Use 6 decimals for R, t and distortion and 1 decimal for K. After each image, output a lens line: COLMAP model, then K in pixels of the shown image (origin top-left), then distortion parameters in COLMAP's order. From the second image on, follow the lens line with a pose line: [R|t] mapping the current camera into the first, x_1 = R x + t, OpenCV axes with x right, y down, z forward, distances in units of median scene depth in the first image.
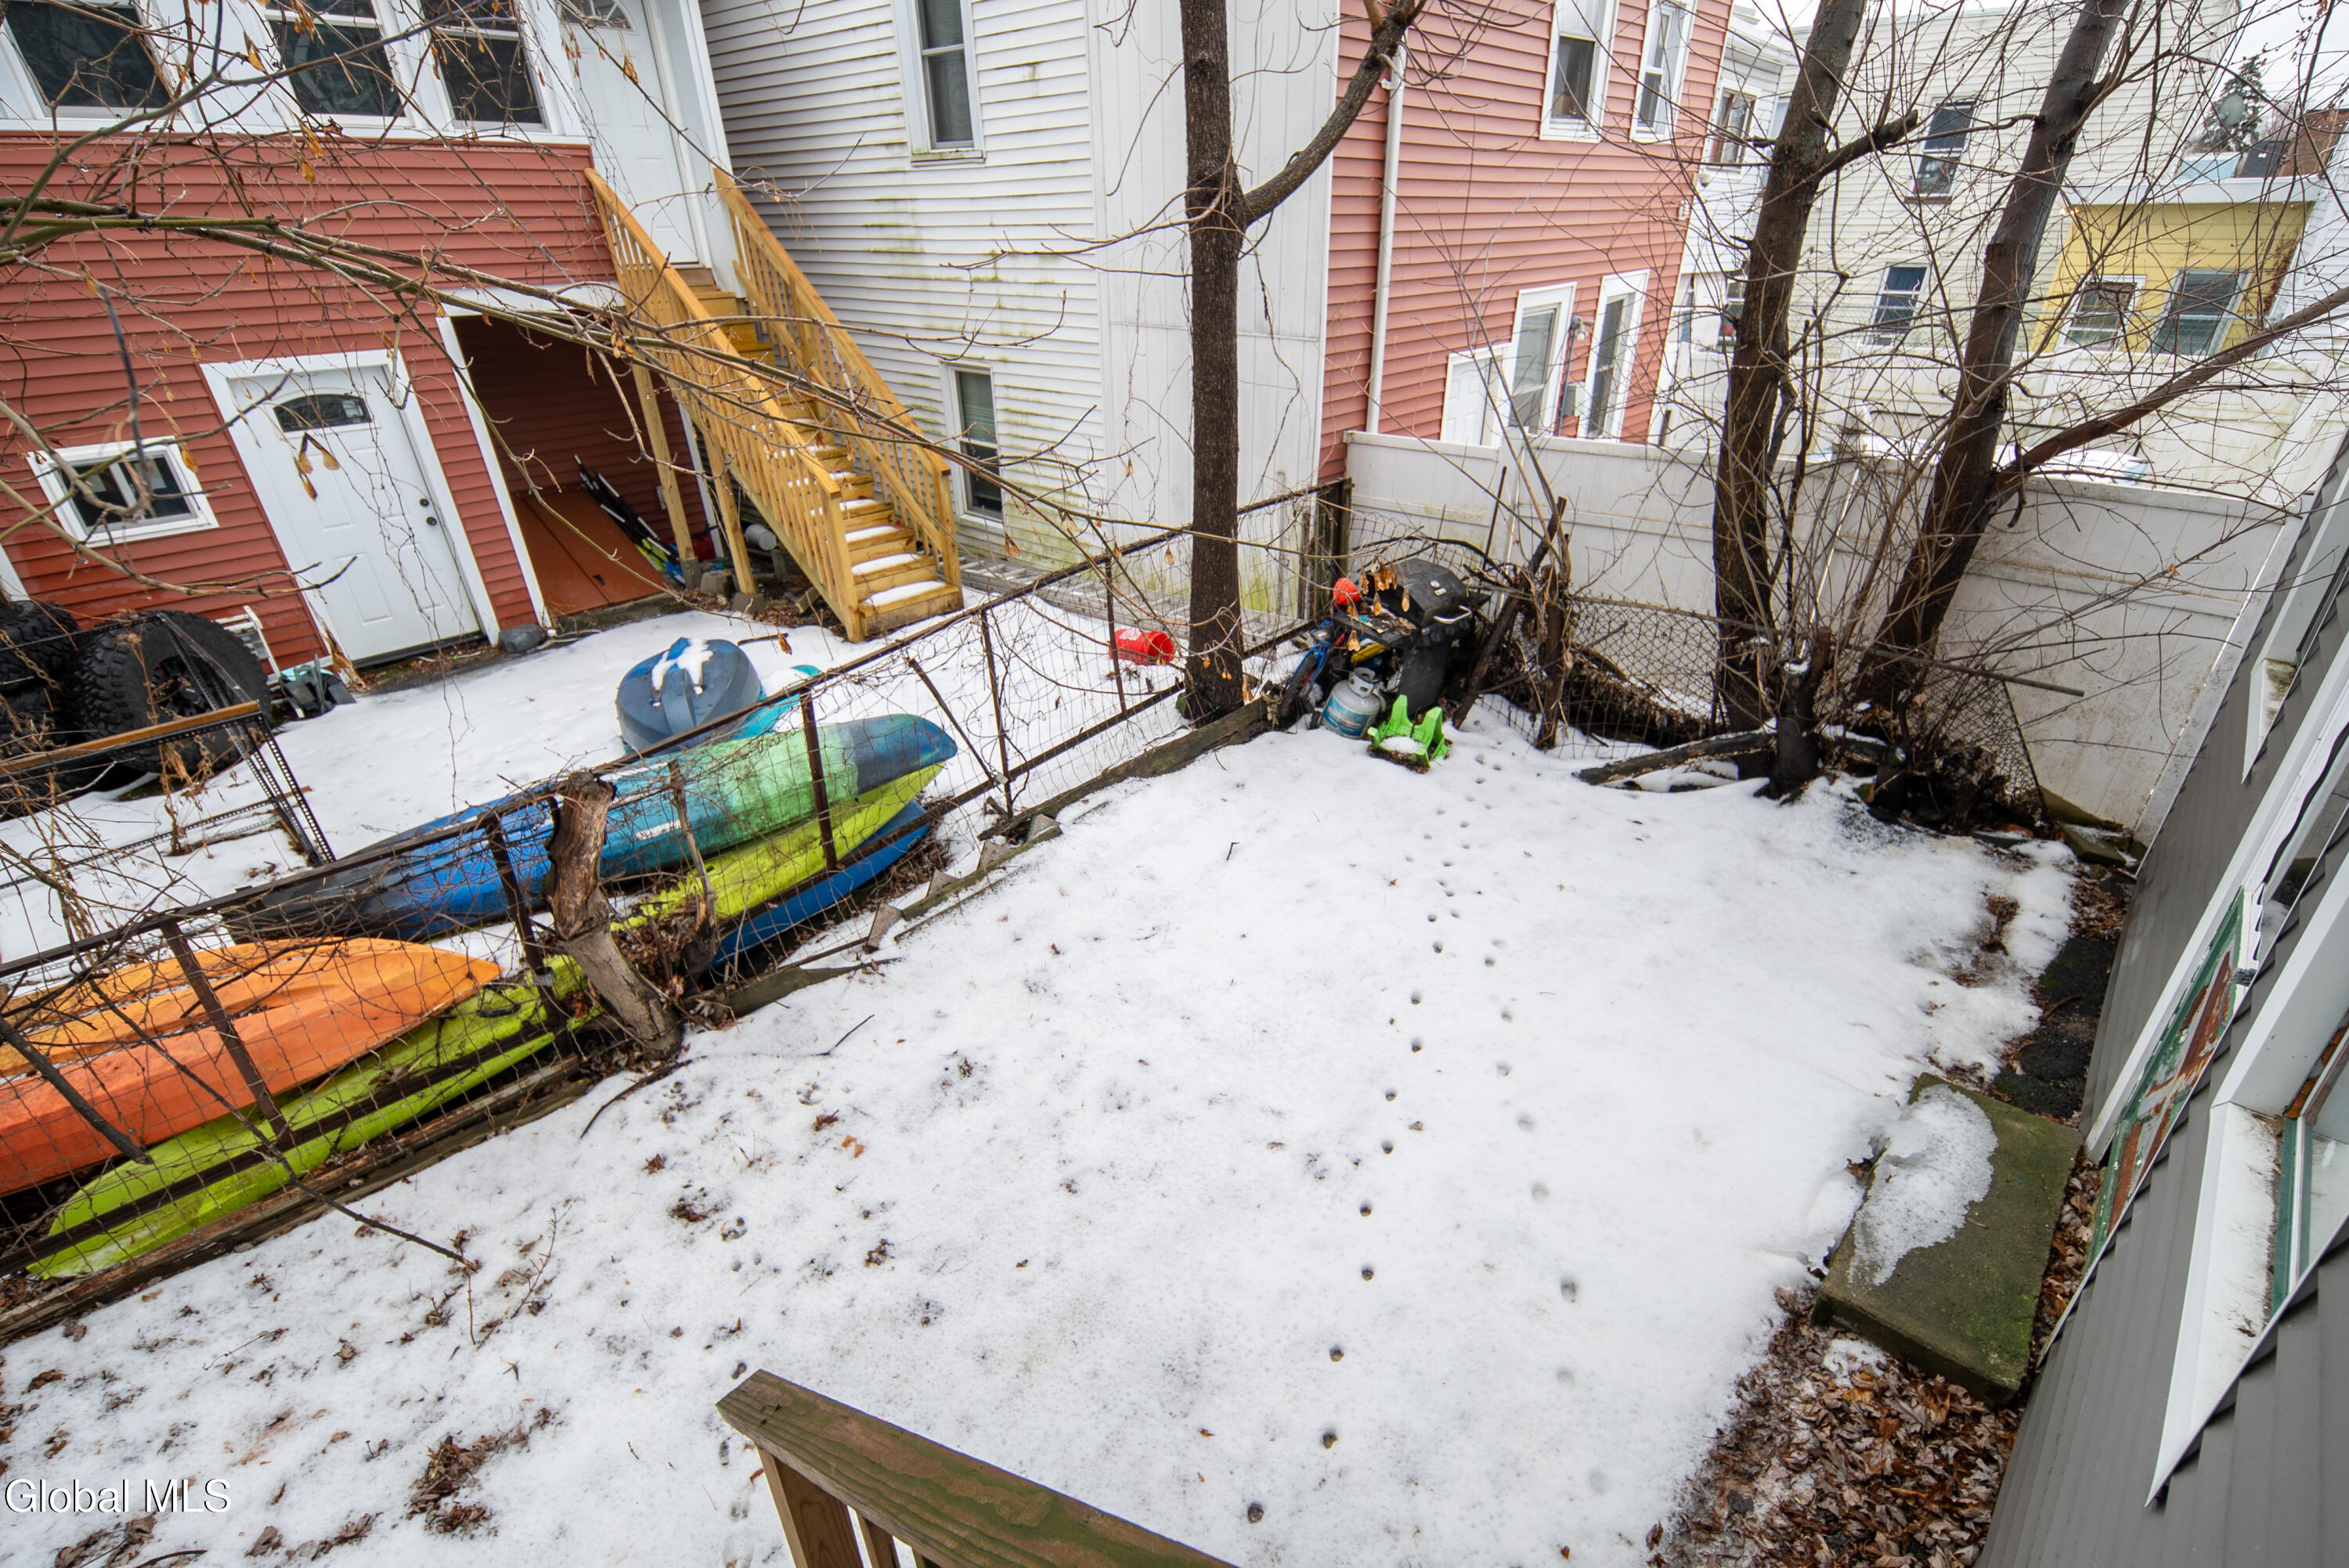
lens RADIAL K [[1089.8, 0, 1238.2], [0, 1089.8, 793.4], [0, 0, 1]] dist [-0.000981, -0.000125]
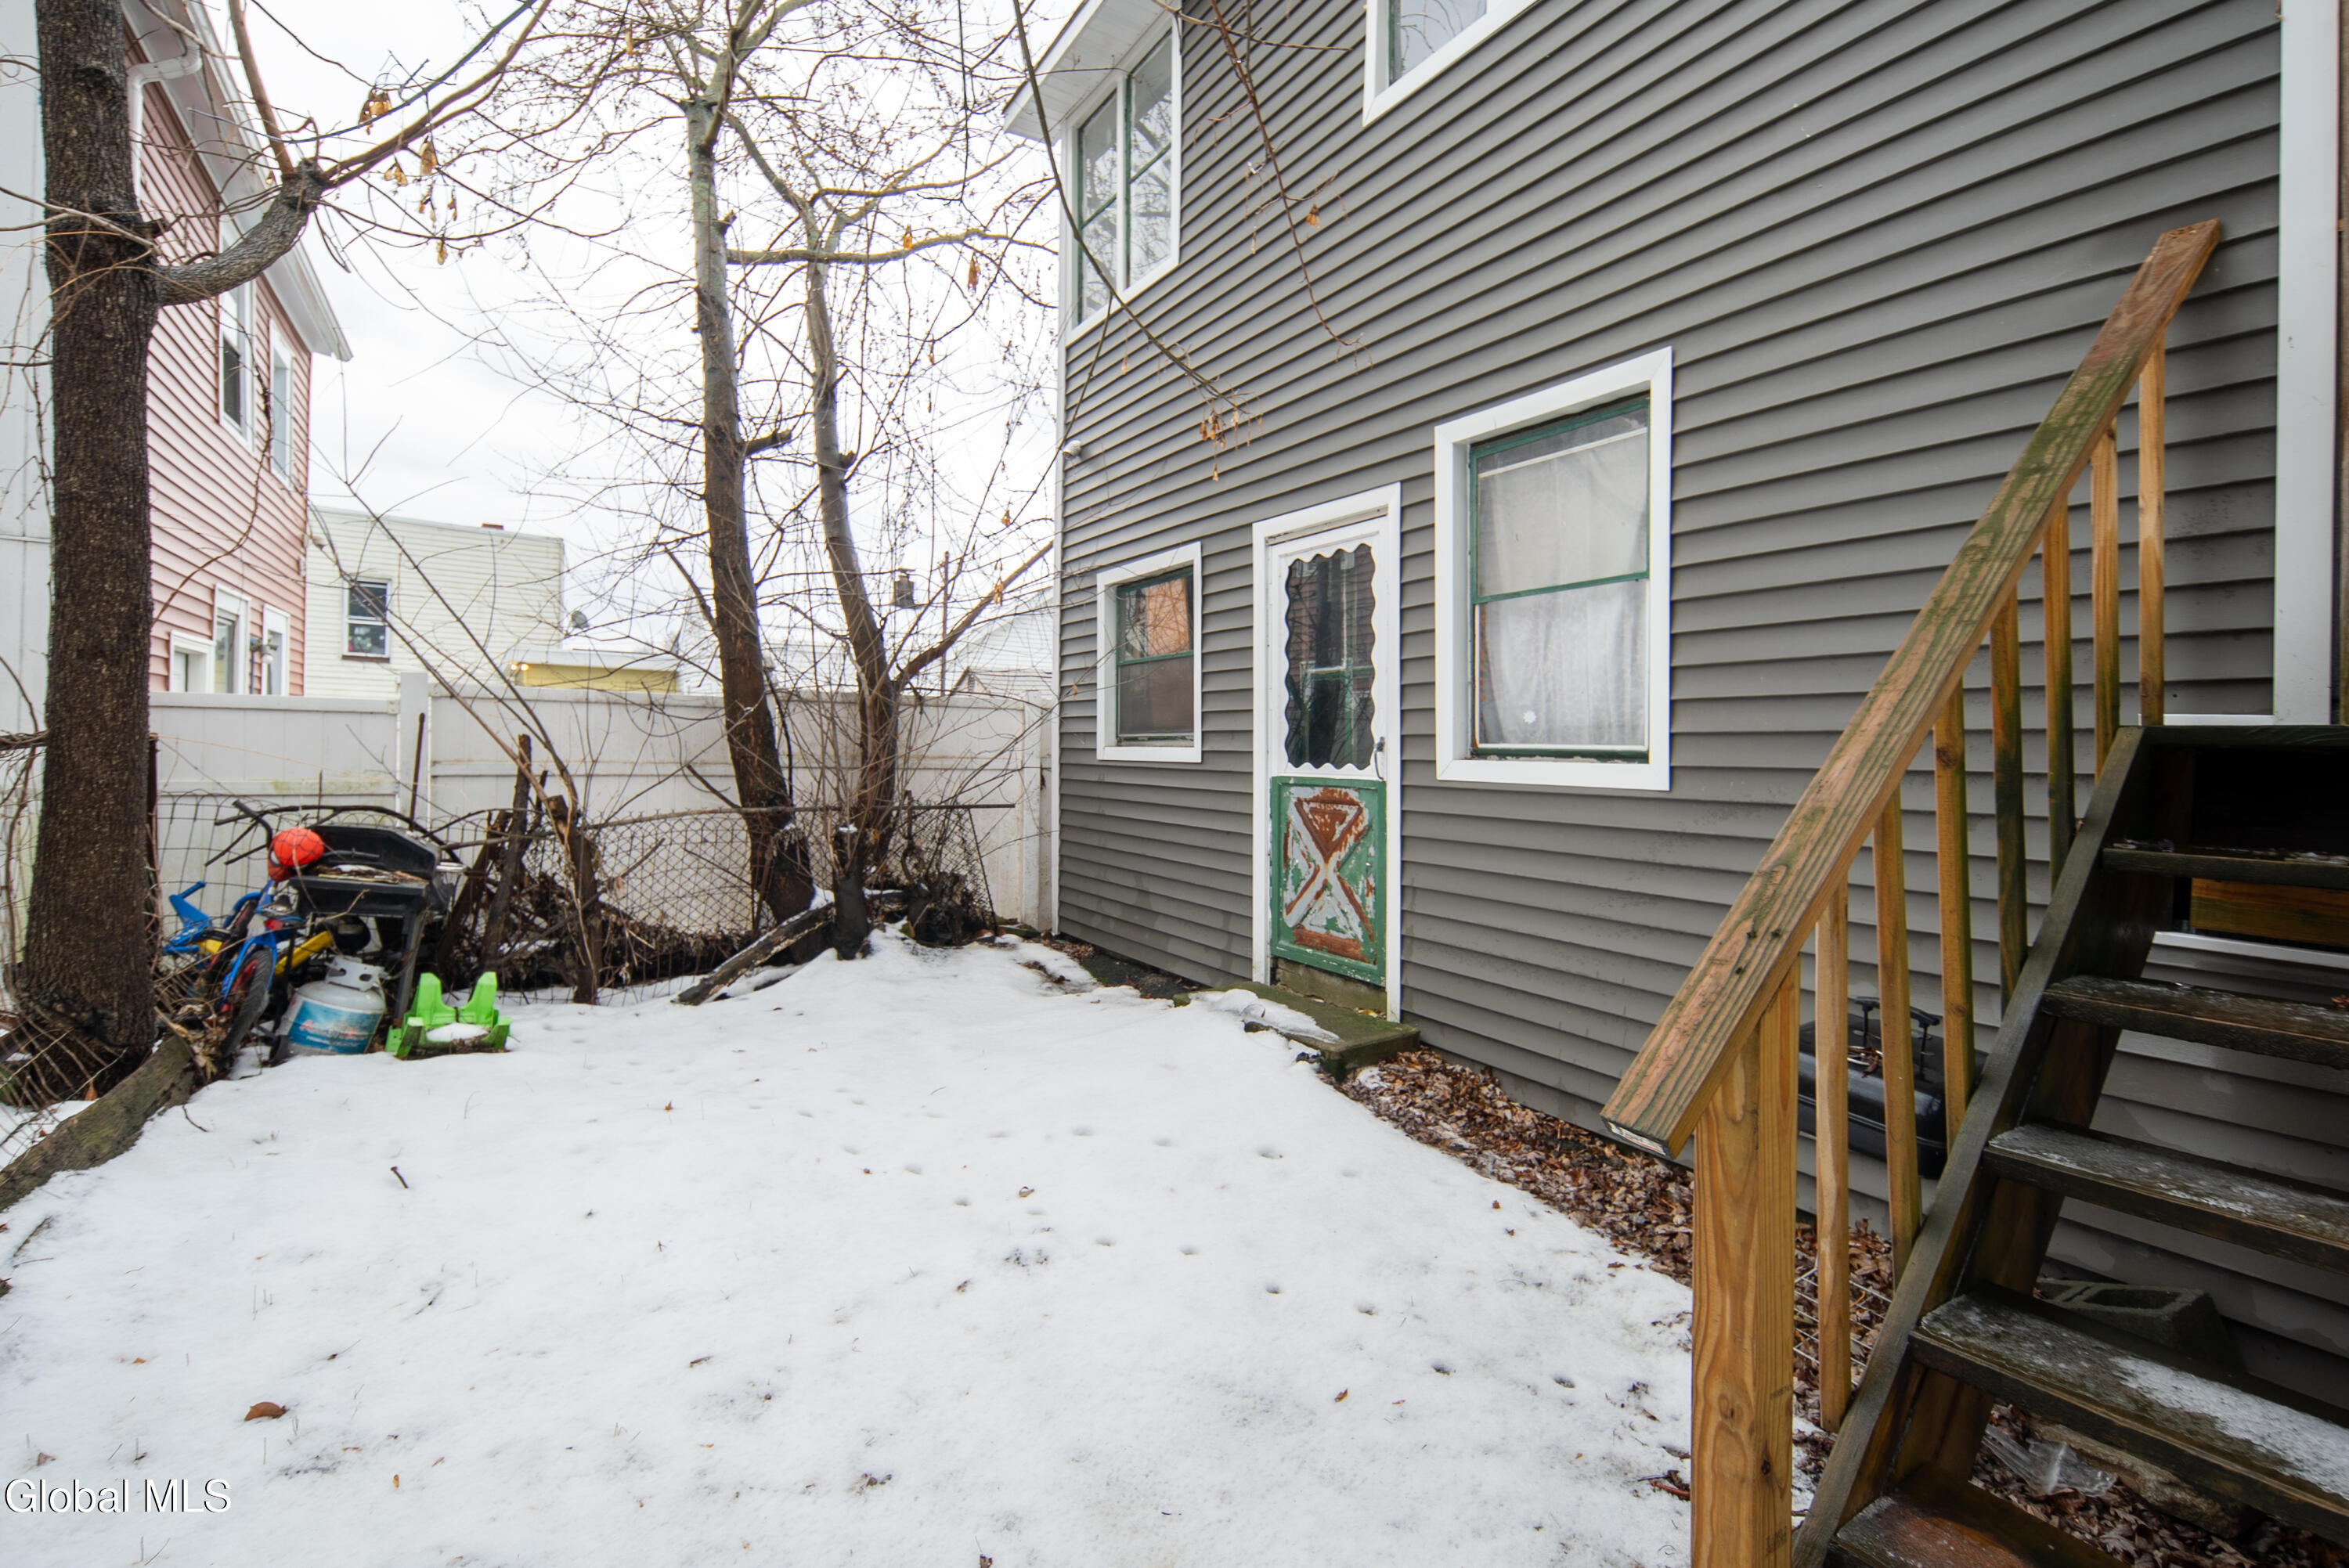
lens RADIAL K [[1089.9, 0, 1174.5], [0, 1089.9, 784.0], [0, 0, 1]] dist [0.001144, 0.000202]
pose [[0.242151, 0.006172, 0.970219, -0.514902], [0.462517, 0.878311, -0.121024, 0.139818], [-0.852902, 0.478049, 0.209829, 0.438283]]
